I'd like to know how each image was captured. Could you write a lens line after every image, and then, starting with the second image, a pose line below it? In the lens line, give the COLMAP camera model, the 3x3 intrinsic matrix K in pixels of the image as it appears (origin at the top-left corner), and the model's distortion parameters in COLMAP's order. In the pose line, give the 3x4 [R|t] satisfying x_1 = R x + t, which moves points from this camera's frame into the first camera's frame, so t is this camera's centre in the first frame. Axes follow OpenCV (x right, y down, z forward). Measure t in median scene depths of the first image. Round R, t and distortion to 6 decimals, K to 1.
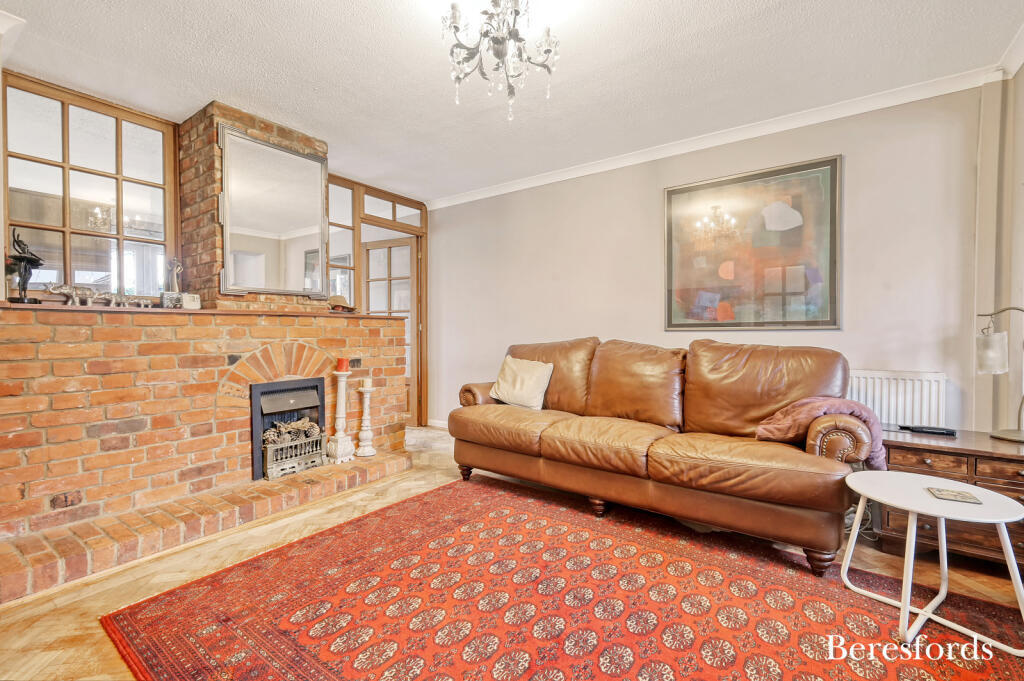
lens RADIAL K [[448.5, 0, 512.0], [0, 448.5, 337.1], [0, 0, 1]] dist [-0.001786, -0.000576]
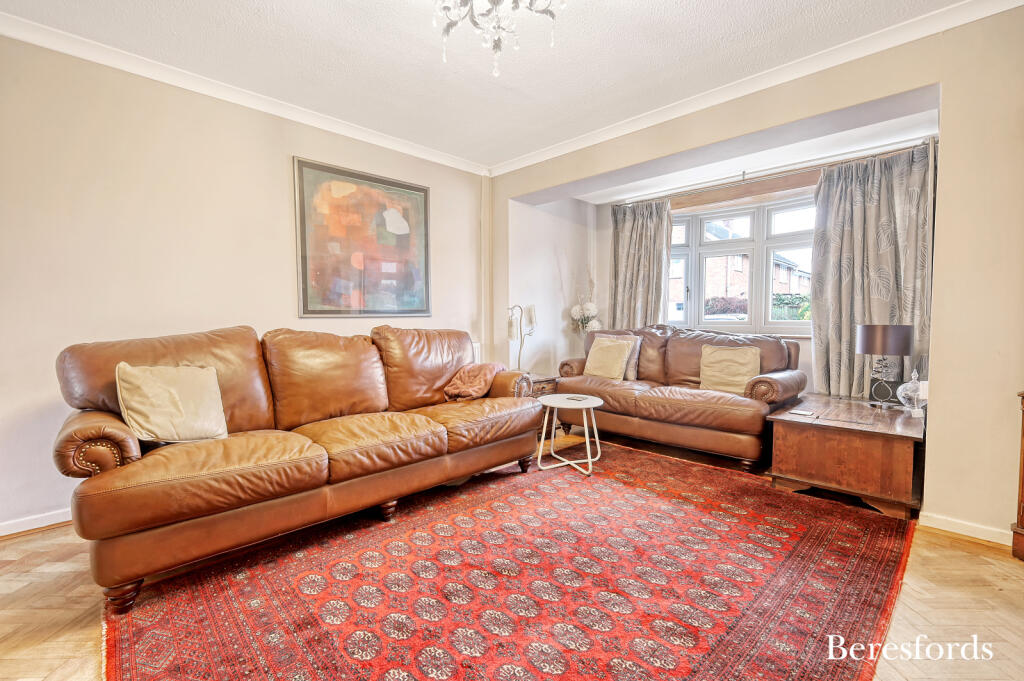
lens RADIAL K [[448.5, 0, 513.3], [0, 448.5, 337.0], [0, 0, 1]] dist [-0.001786, -0.000576]
pose [[0.153671, -0.045394, 0.987079, -0.664012], [0.015248, 0.998934, 0.043565, -0.010913], [-0.988004, 0.008356, 0.154200, 0.608039]]
